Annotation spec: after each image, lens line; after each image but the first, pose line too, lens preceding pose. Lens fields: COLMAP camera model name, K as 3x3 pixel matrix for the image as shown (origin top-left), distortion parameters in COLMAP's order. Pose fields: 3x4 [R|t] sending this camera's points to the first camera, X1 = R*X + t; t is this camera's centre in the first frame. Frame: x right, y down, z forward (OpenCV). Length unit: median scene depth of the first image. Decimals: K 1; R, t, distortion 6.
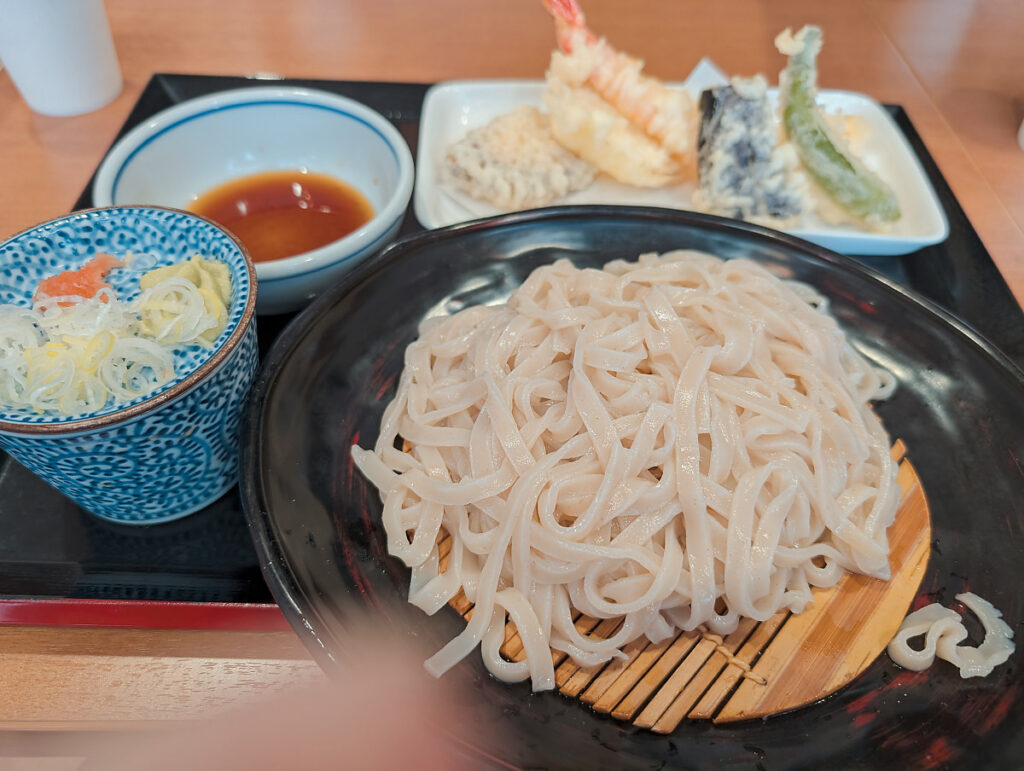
lens RADIAL K [[715.9, 0, 513.4], [0, 715.9, 385.7], [0, 0, 1]] dist [-0.025327, -0.001374]
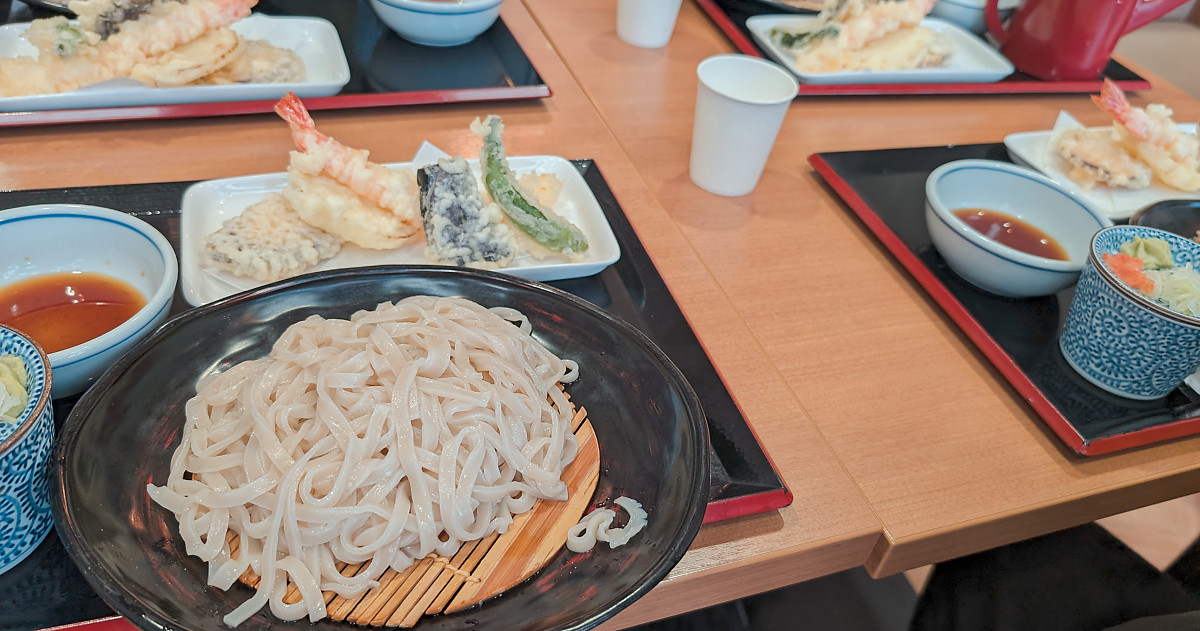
lens RADIAL K [[880.7, 0, 599.0], [0, 880.7, 312.6], [0, 0, 1]] dist [-0.033859, 0.012496]
pose [[0.948314, -0.139985, 0.284789, 0.128595], [0.188881, 0.970152, -0.152085, 0.173451], [-0.254999, 0.198016, 0.946449, -0.691716]]
